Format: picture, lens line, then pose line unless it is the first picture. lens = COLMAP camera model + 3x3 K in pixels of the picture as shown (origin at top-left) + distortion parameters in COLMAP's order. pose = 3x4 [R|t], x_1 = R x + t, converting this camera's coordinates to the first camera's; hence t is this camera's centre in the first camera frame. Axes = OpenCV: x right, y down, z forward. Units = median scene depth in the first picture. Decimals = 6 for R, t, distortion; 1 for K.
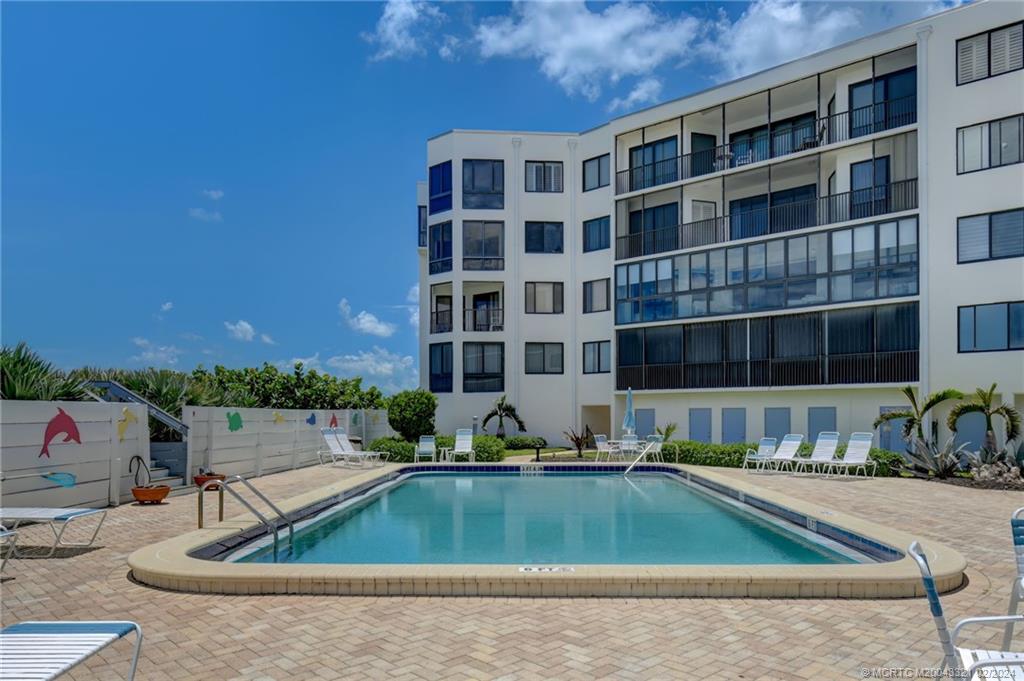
lens RADIAL K [[688.6, 0, 545.1], [0, 688.6, 410.1], [0, 0, 1]] dist [-0.000790, 0.000854]
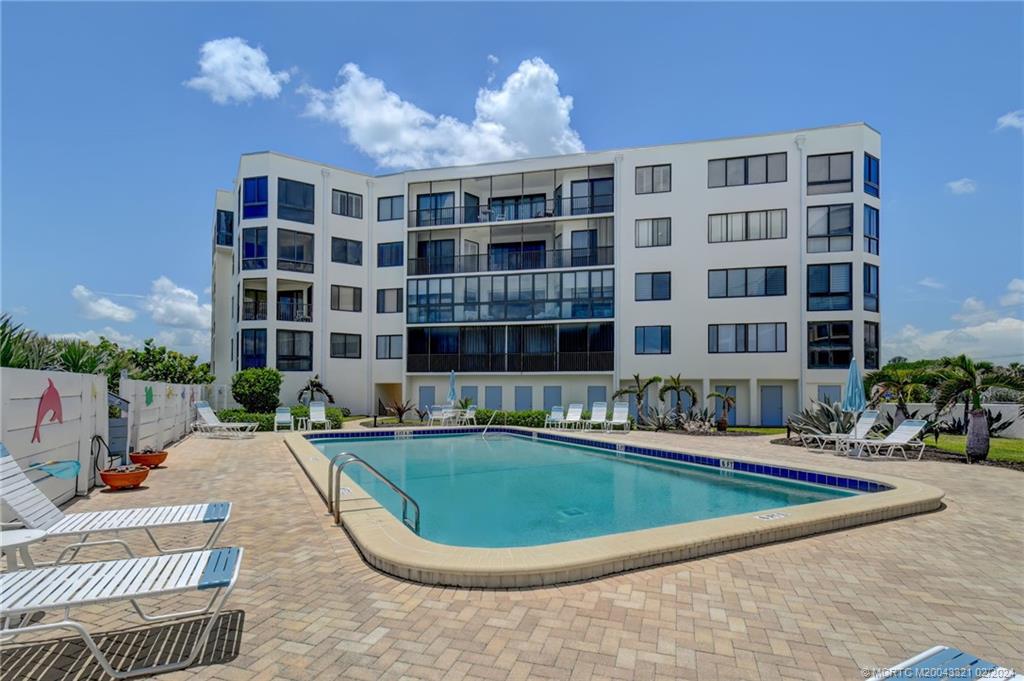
lens RADIAL K [[477.7, 0, 510.4], [0, 477.7, 384.0], [0, 0, 1]] dist [-0.000864, 0.000084]
pose [[0.892429, 0.010833, 0.451059, -0.142537], [-0.007880, 0.999933, -0.008425, 0.000817], [-0.451120, 0.003964, 0.892455, 0.079131]]
